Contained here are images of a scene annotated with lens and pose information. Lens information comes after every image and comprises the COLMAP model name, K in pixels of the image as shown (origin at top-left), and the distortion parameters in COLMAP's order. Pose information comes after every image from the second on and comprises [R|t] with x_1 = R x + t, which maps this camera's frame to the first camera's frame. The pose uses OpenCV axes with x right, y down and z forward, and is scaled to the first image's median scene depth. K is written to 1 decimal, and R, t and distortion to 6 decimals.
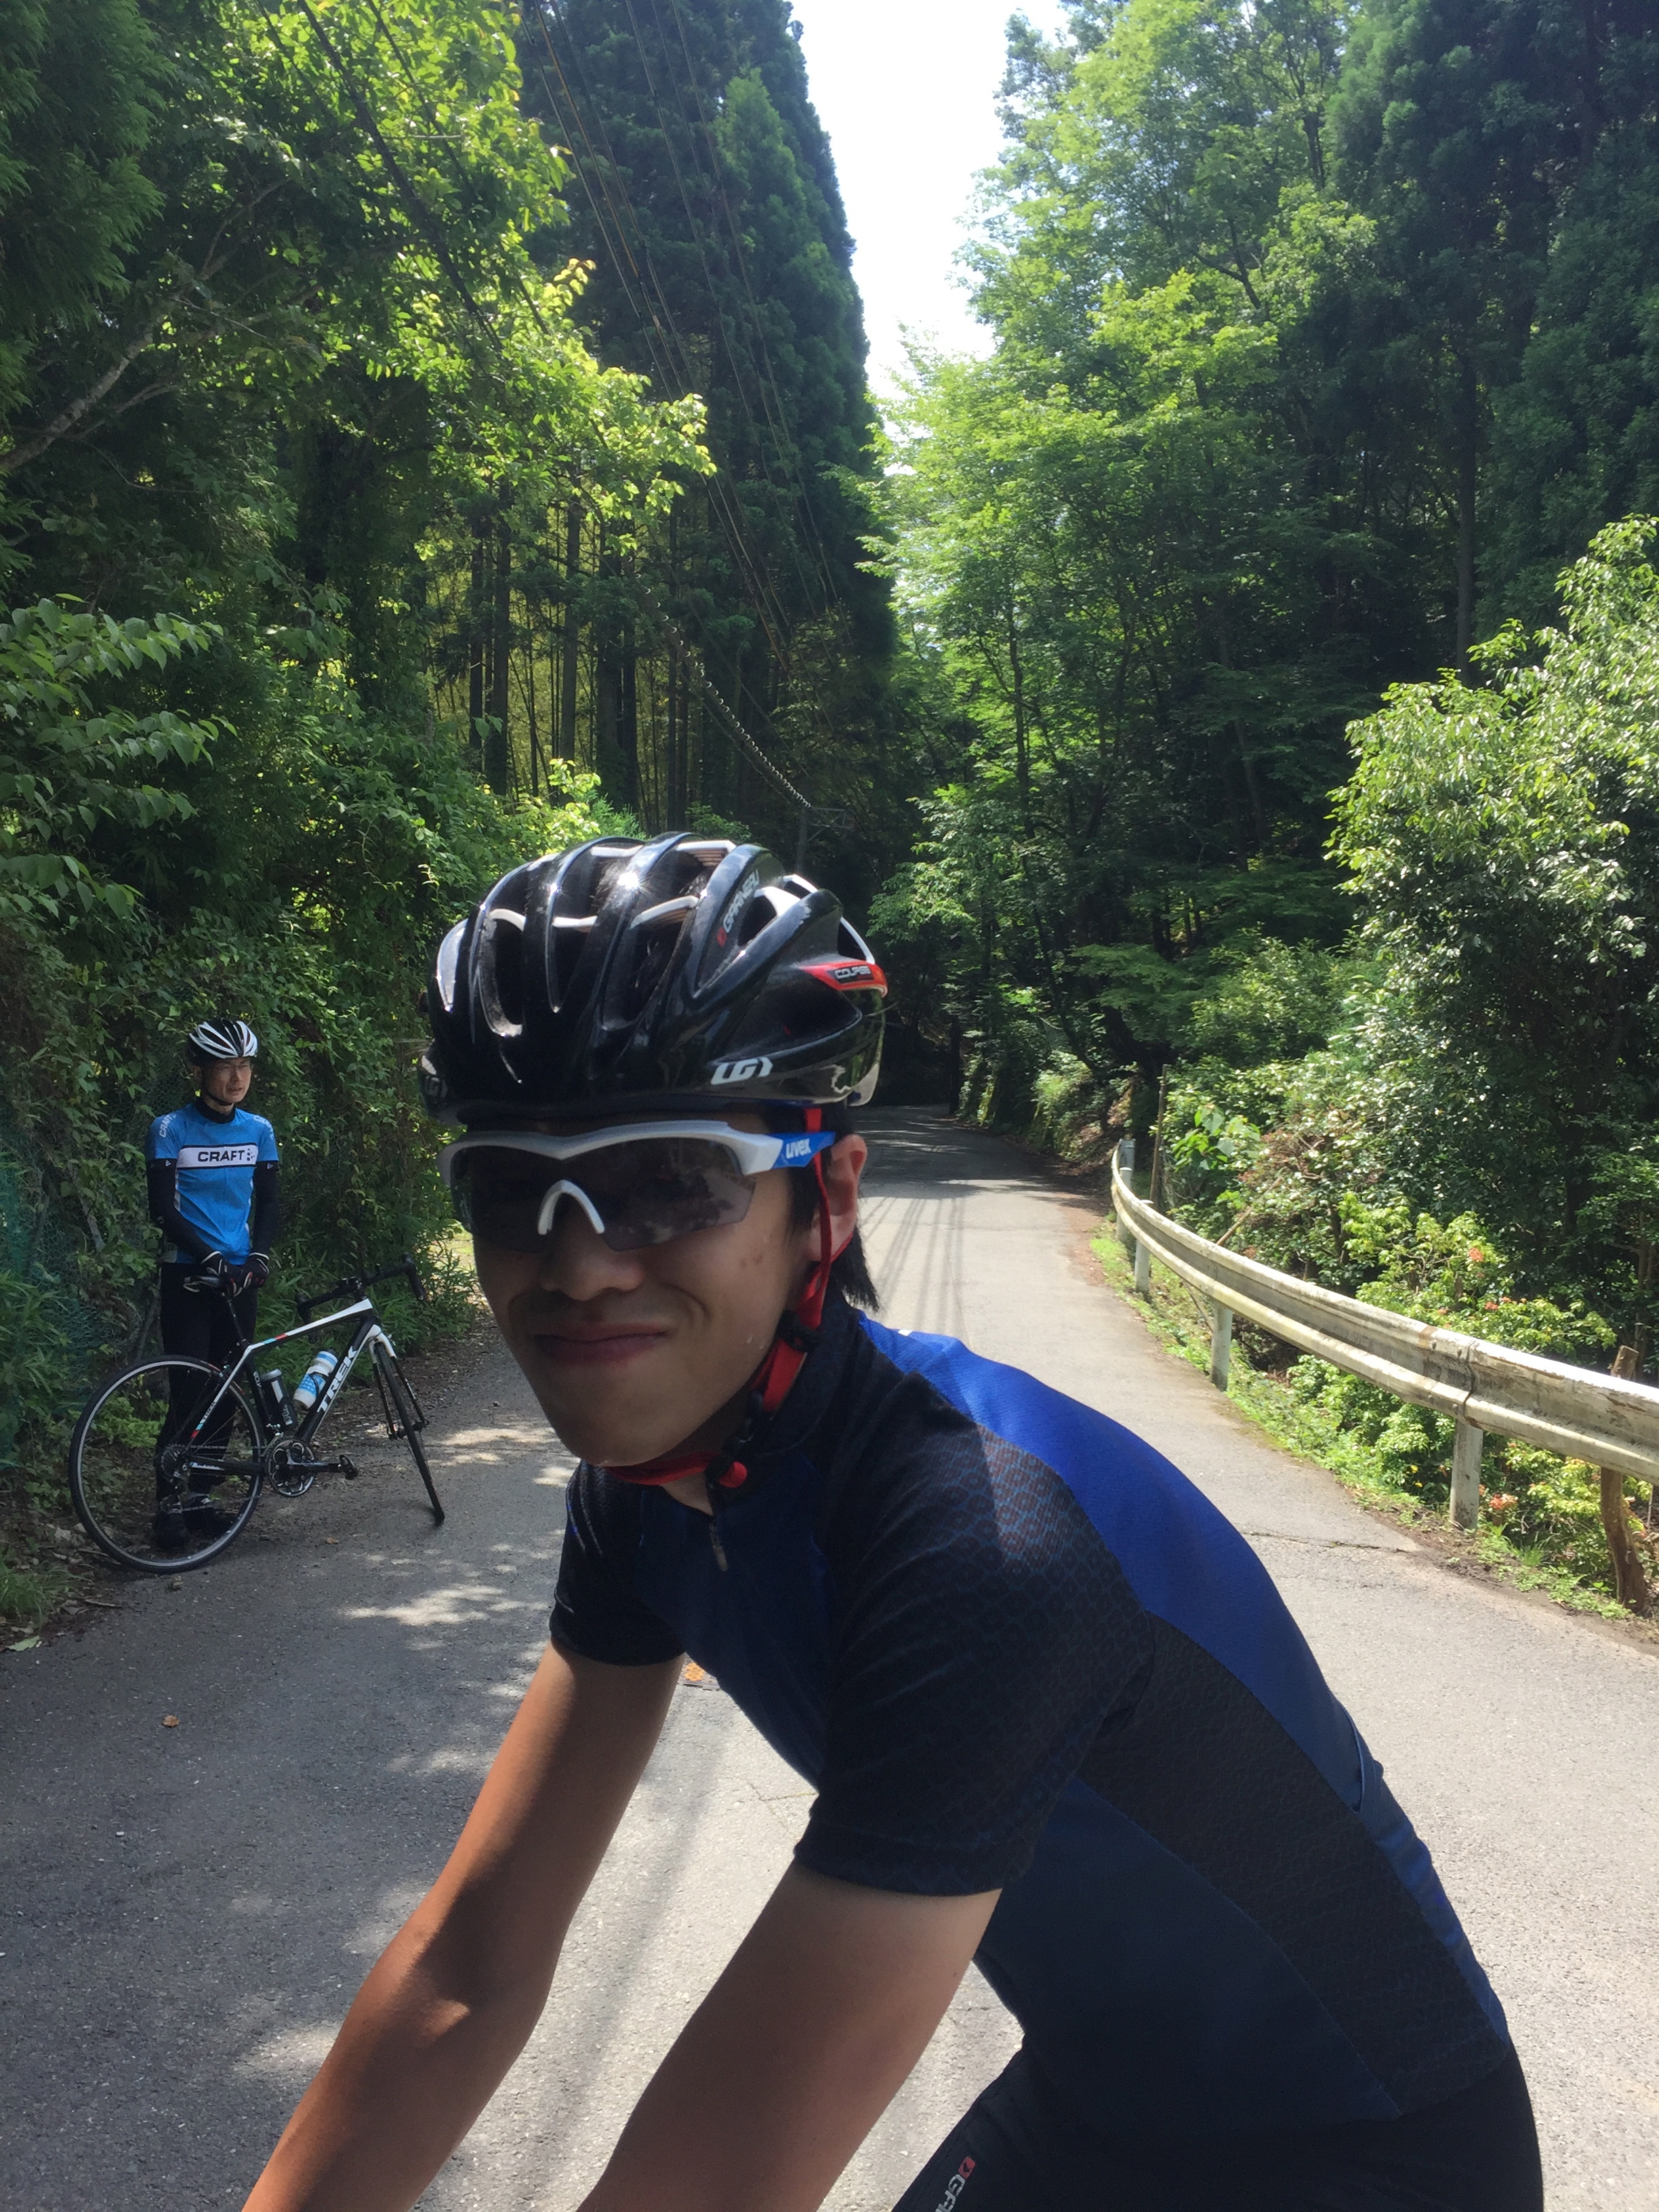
lens RADIAL K [[1905.0, 0, 842.8], [0, 1905.0, 1101.2], [0, 0, 1]] dist [0.073241, -0.084390]
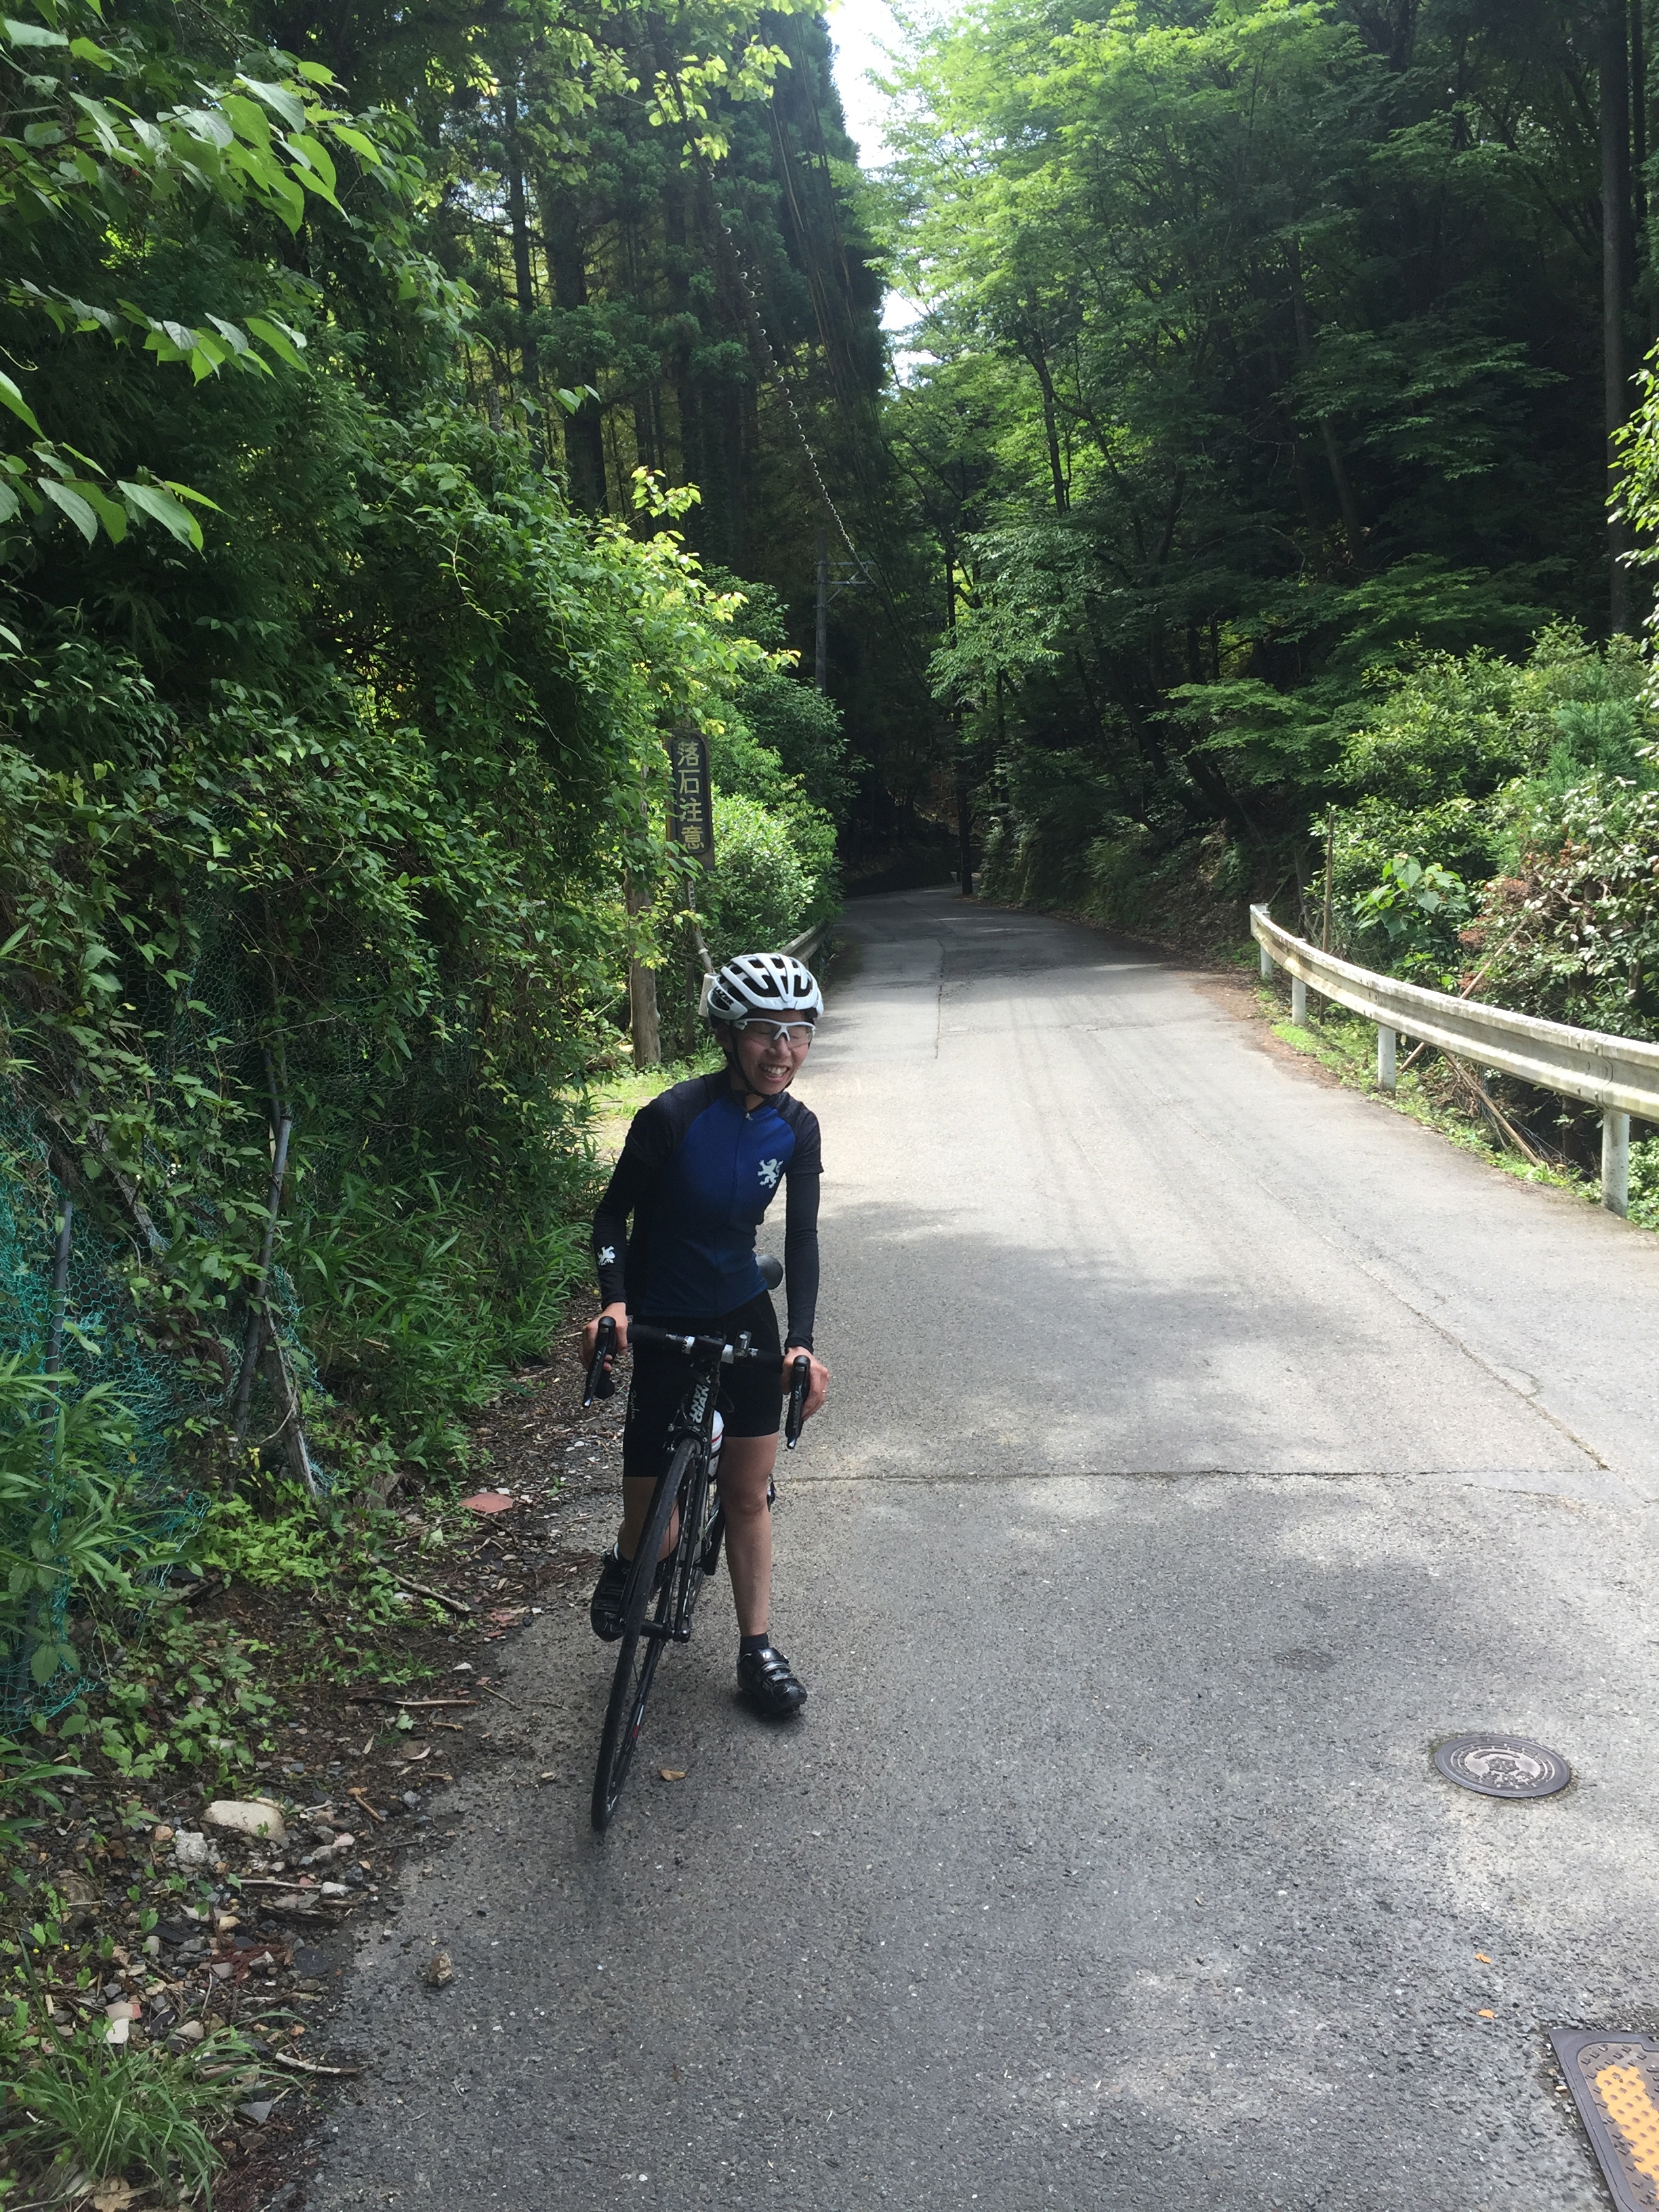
lens RADIAL K [[1905.0, 0, 855.4], [0, 1905.0, 1101.8], [0, 0, 1]] dist [0.073241, -0.084390]
pose [[0.995682, -0.092195, 0.010833, -0.068552], [0.090420, 0.989632, 0.111593, -0.006425], [-0.021009, -0.110132, 0.993695, 0.161569]]
